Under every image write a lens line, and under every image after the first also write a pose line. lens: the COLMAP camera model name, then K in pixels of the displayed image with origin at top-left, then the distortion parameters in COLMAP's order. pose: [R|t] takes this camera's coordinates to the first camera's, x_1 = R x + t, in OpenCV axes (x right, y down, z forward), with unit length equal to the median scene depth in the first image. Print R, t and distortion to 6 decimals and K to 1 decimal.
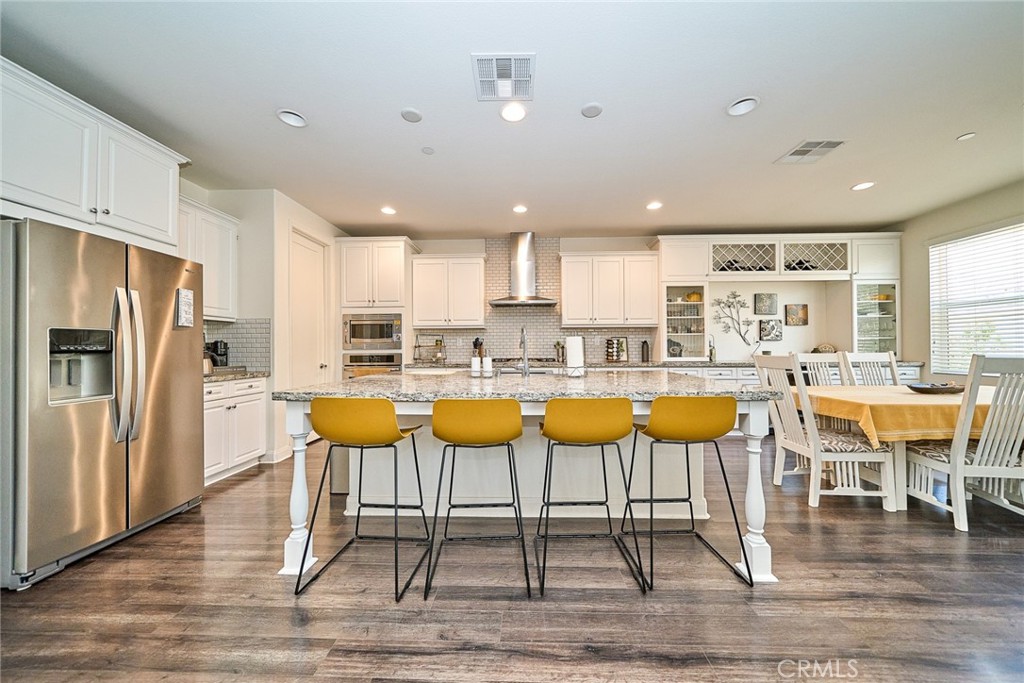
lens RADIAL K [[349.1, 0, 512.8], [0, 349.1, 345.4], [0, 0, 1]] dist [-0.000764, -0.001008]
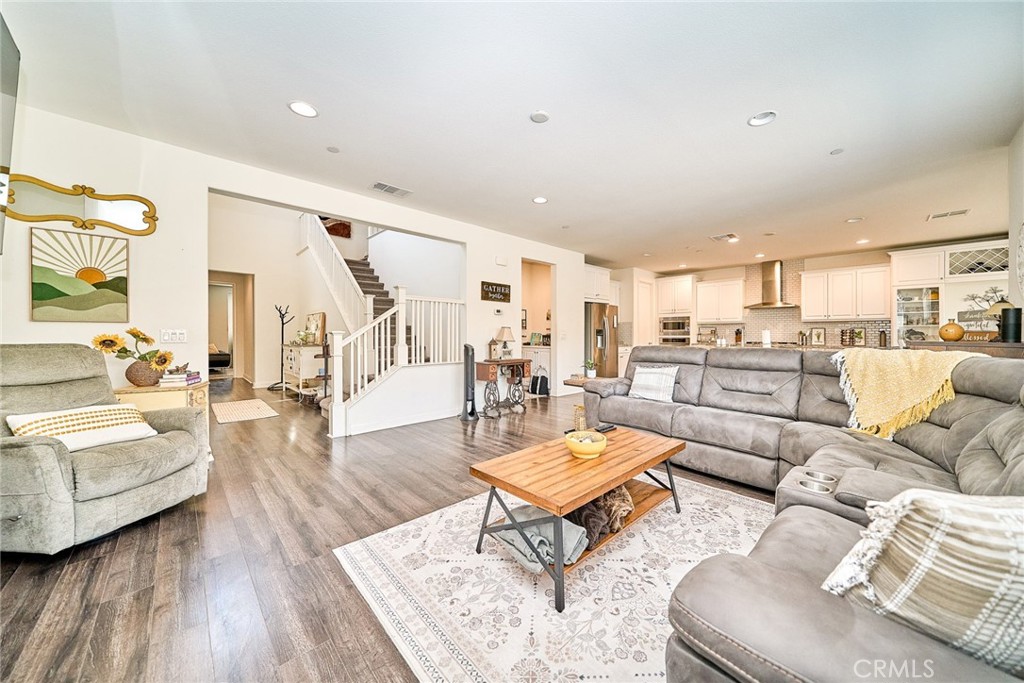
lens RADIAL K [[349.1, 0, 528.2], [0, 349.1, 335.8], [0, 0, 1]] dist [-0.000764, -0.001008]
pose [[0.724744, 0.008933, -0.688960, 0.325393], [-0.002315, 0.999942, 0.010529, -0.004095], [0.689014, -0.006036, 0.724723, -0.905684]]
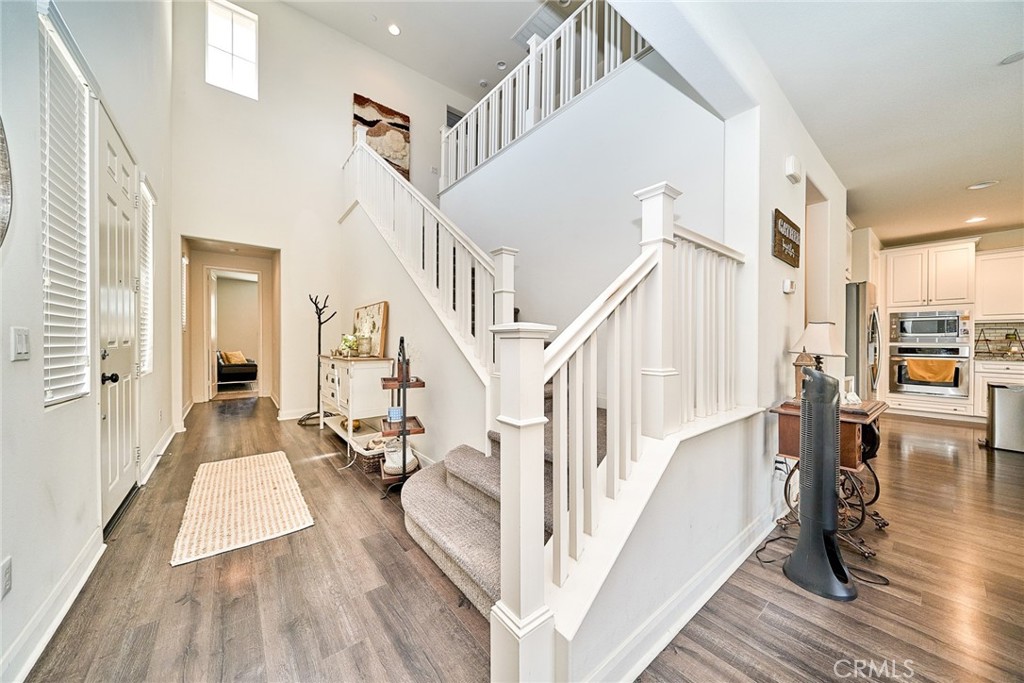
lens RADIAL K [[349.1, 0, 505.5], [0, 349.1, 343.6], [0, 0, 1]] dist [-0.000764, -0.001008]
pose [[0.641990, 0.010362, -0.766643, -0.404583], [-0.003624, 0.999939, 0.010481, 0.007405], [0.766704, -0.003950, 0.641988, -0.771398]]
